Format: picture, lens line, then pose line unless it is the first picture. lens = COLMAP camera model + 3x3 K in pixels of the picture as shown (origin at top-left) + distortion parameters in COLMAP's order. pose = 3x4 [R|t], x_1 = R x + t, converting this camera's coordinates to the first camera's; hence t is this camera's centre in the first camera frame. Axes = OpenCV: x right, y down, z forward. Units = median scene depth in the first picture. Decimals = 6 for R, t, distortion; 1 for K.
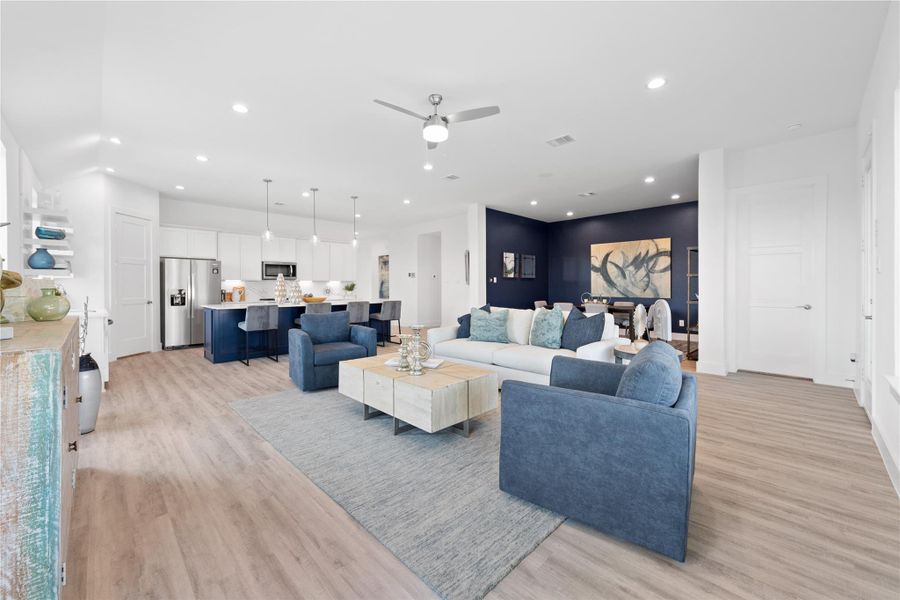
lens RADIAL K [[355.9, 0, 447.5], [0, 355.9, 290.0], [0, 0, 1]] dist [0.002398, -0.000168]
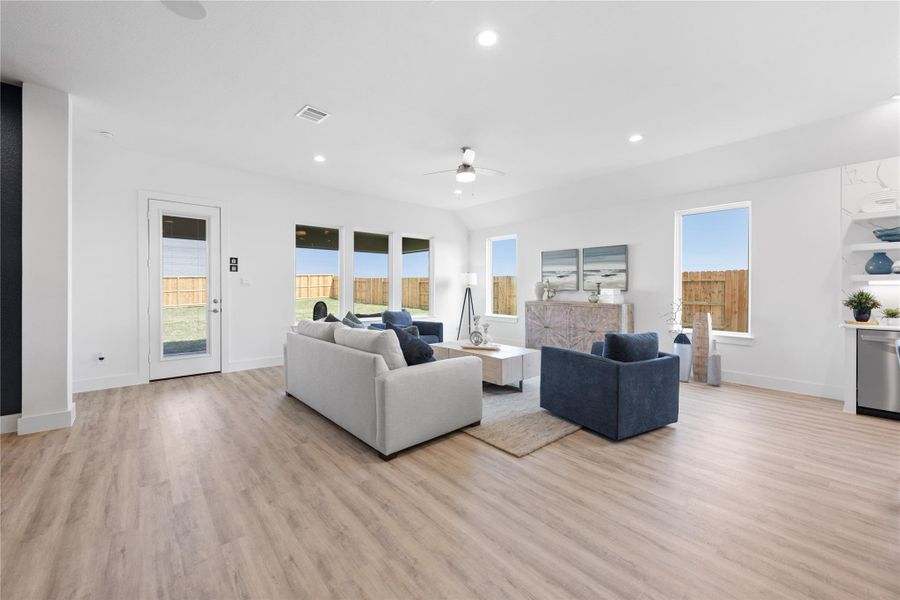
lens RADIAL K [[355.5, 0, 446.5], [0, 355.5, 286.7], [0, 0, 1]] dist [0.004378, 0.000110]
pose [[-0.997900, 0.004218, 0.064631, -0.020577], [0.004456, 0.999984, 0.003539, -0.016187], [-0.064615, 0.003820, -0.997903, 0.977940]]
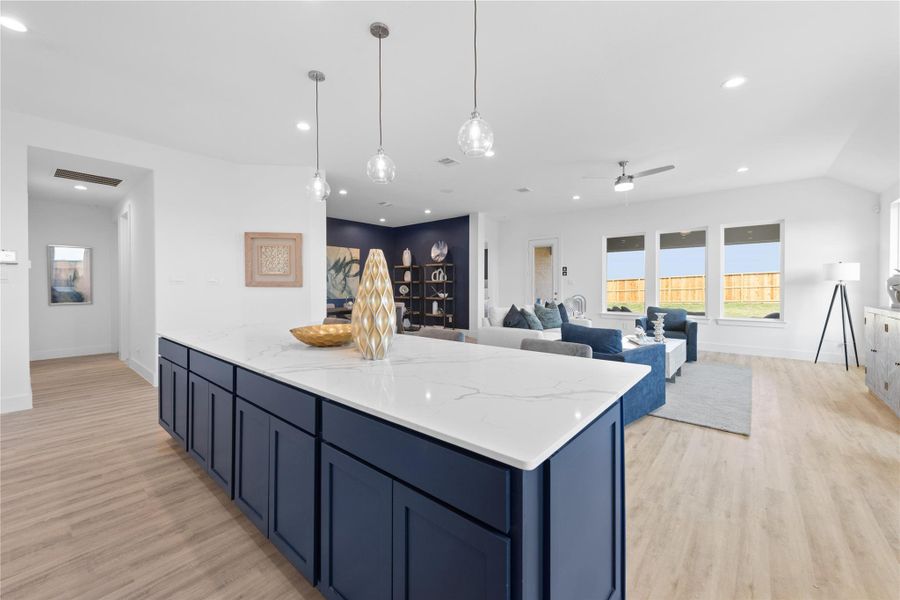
lens RADIAL K [[355.9, 0, 447.5], [0, 355.9, 290.0], [0, 0, 1]] dist [0.002398, -0.000168]
pose [[-0.086023, -0.007813, 0.996263, -0.611629], [0.008657, 0.999926, 0.008589, -0.012792], [-0.996256, 0.009364, -0.085949, 0.783905]]
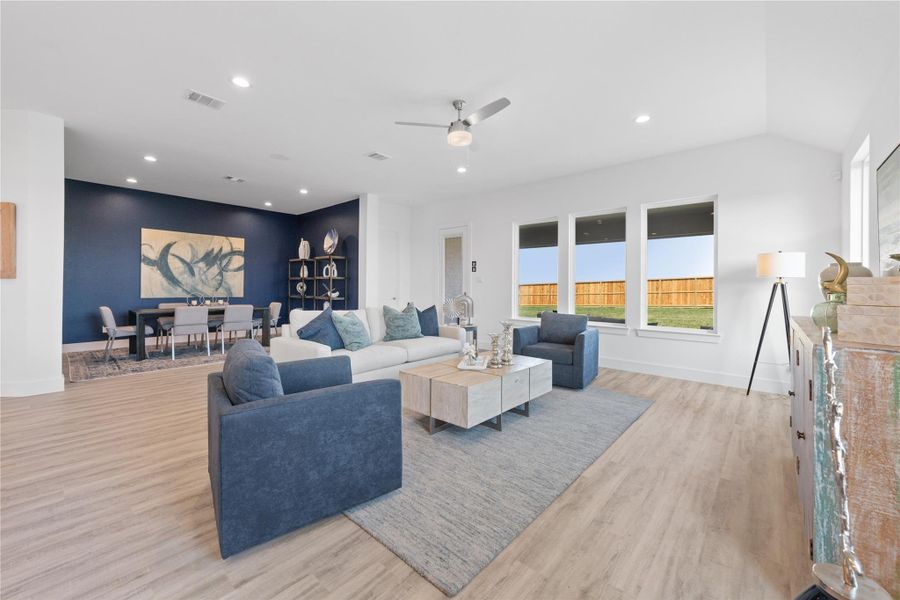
lens RADIAL K [[357.3, 0, 451.9], [0, 357.3, 286.8], [0, 0, 1]] dist [0.008729, 0.000158]
pose [[-0.072069, 0.003774, 0.997392, -0.446734], [-0.002362, 0.999989, -0.003955, -0.003828], [-0.997397, -0.002641, -0.072060, 0.460202]]
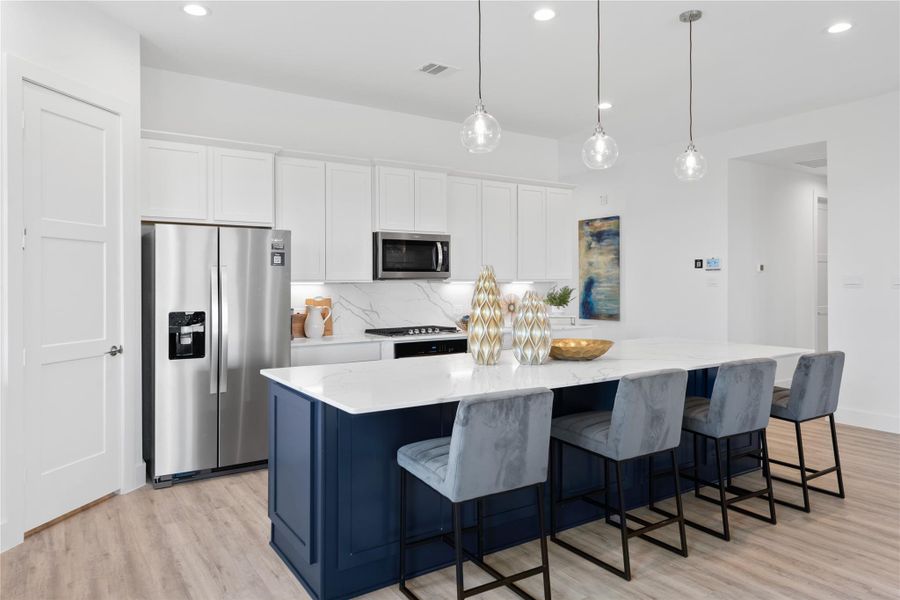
lens RADIAL K [[603.9, 0, 449.2], [0, 603.9, 284.3], [0, 0, 1]] dist [0.002218, 0.000127]
pose [[0.980579, 0.001679, -0.196119, -0.324034], [-0.002633, 0.999986, -0.004603, -0.022219], [0.196108, 0.005030, 0.980569, 0.391759]]
